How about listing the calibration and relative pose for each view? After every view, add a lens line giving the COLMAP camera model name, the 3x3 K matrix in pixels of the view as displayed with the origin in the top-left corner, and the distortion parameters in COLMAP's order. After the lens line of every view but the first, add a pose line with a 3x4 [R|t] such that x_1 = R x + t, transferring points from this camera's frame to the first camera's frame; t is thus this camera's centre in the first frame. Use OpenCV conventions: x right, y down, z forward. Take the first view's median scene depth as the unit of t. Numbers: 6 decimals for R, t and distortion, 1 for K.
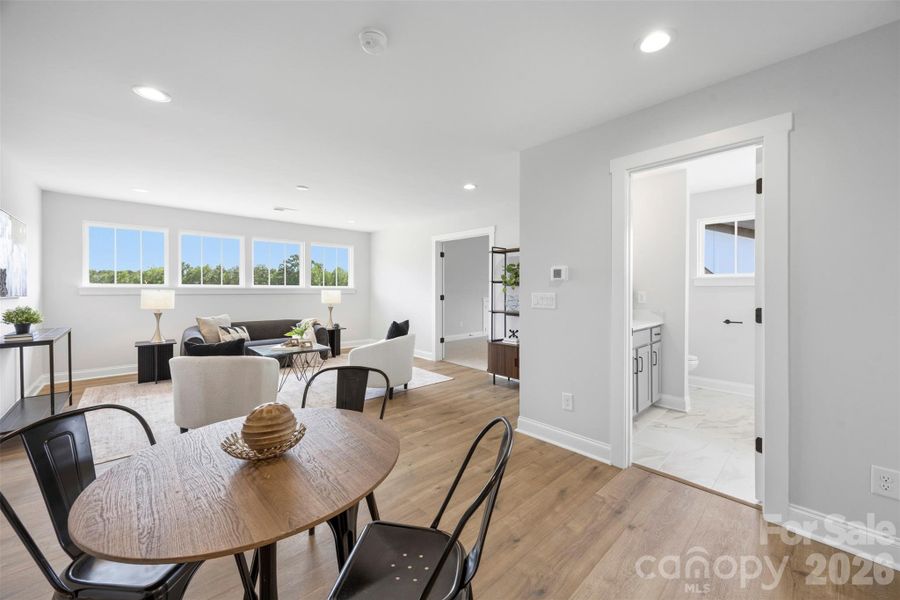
lens RADIAL K [[350.2, 0, 462.0], [0, 350.2, 287.2], [0, 0, 1]] dist [-0.014896, 0.001698]
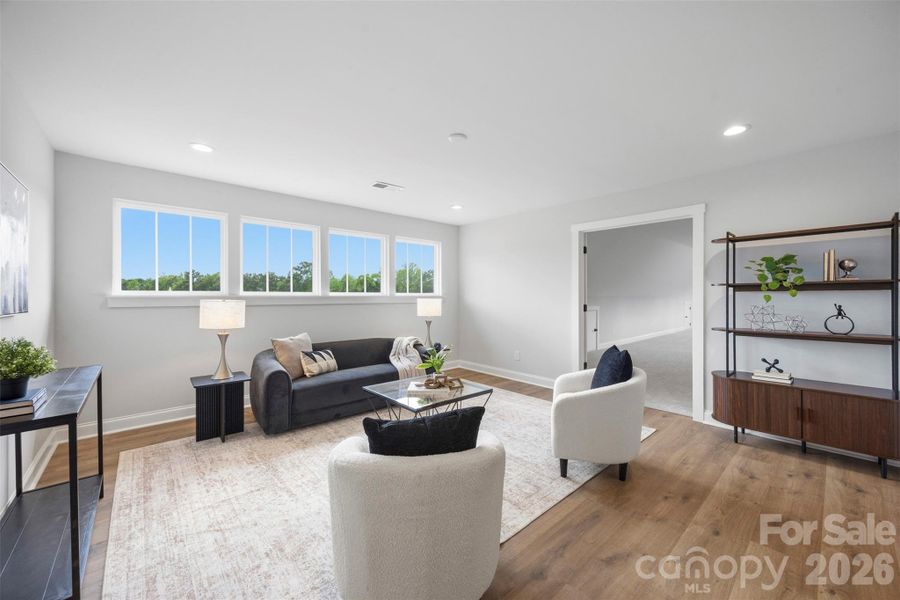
lens RADIAL K [[350.2, 0, 456.1], [0, 350.2, 296.8], [0, 0, 1]] dist [-0.014896, 0.001698]
pose [[0.999515, -0.004714, -0.030783, -0.398985], [0.004996, 0.999946, 0.009113, -0.002754], [0.030739, -0.009262, 0.999485, 0.333541]]
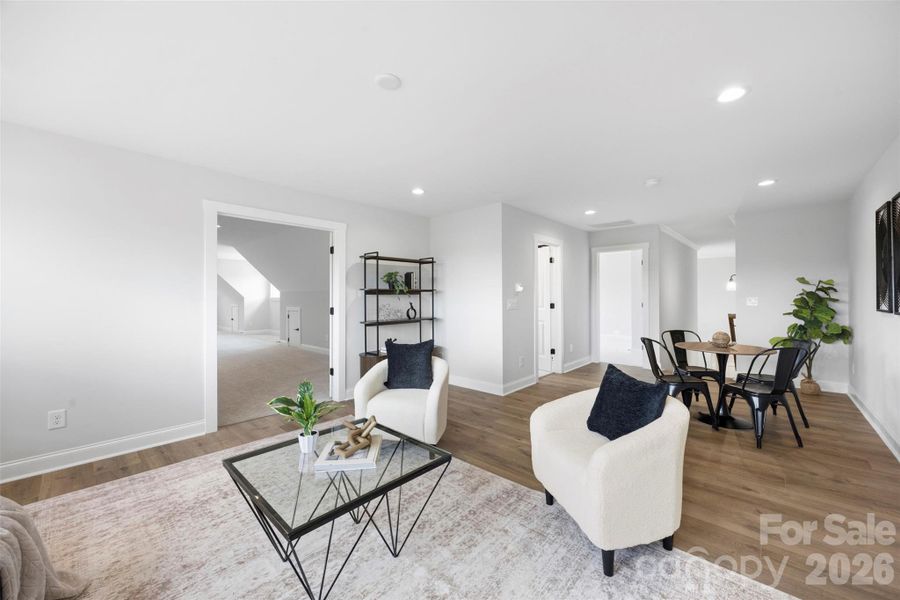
lens RADIAL K [[350.2, 0, 455.4], [0, 350.2, 298.2], [0, 0, 1]] dist [-0.014896, 0.001698]
pose [[-0.074325, -0.002685, 0.997230, -0.822390], [0.002065, 0.999994, 0.002846, 0.002753], [-0.997232, 0.002271, -0.074319, 0.849561]]
